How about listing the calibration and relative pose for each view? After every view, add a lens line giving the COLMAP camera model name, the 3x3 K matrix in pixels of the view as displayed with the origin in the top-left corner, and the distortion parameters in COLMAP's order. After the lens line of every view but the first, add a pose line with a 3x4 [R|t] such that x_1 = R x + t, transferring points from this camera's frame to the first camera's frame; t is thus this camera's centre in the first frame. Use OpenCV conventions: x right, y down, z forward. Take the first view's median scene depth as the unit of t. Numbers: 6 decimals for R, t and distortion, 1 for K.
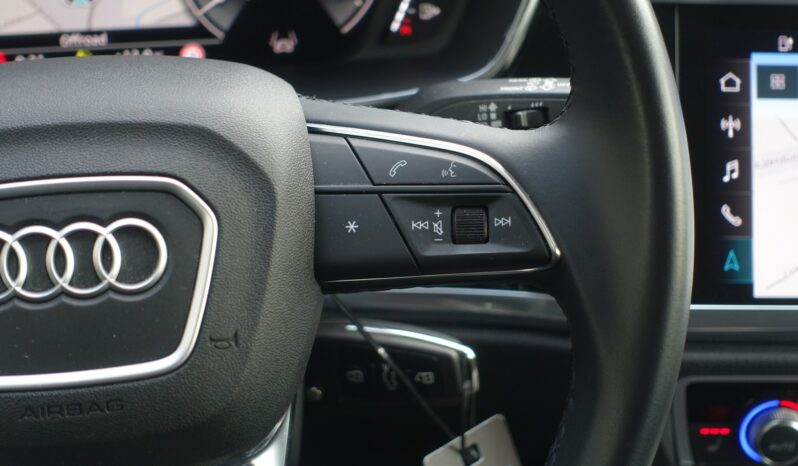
lens RADIAL K [[1608.4, 0, 399.0], [0, 1608.4, 233.0], [0, 0, 1]] dist [-0.067461, -0.439484]
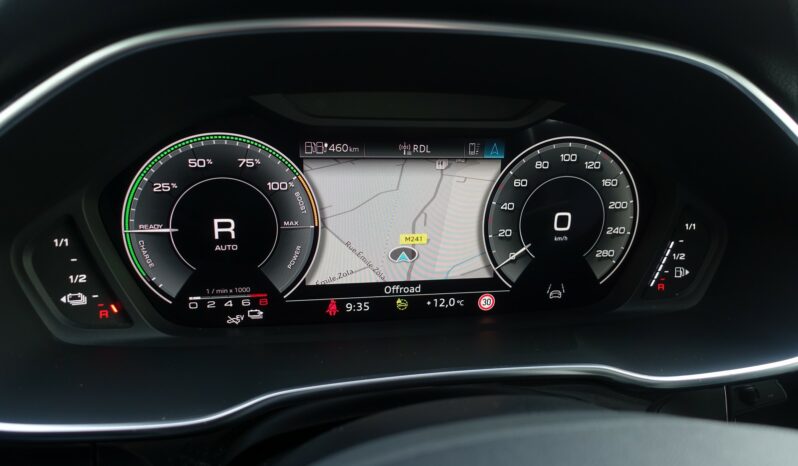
lens RADIAL K [[543.8, 0, 396.0], [0, 543.8, 229.5], [0, 0, 1]] dist [-0.002313, 0.004163]
pose [[0.999315, 0.023525, 0.028555, -0.233047], [-0.020385, 0.994192, -0.105669, -0.132392], [-0.030875, 0.105015, 0.993991, 0.636603]]
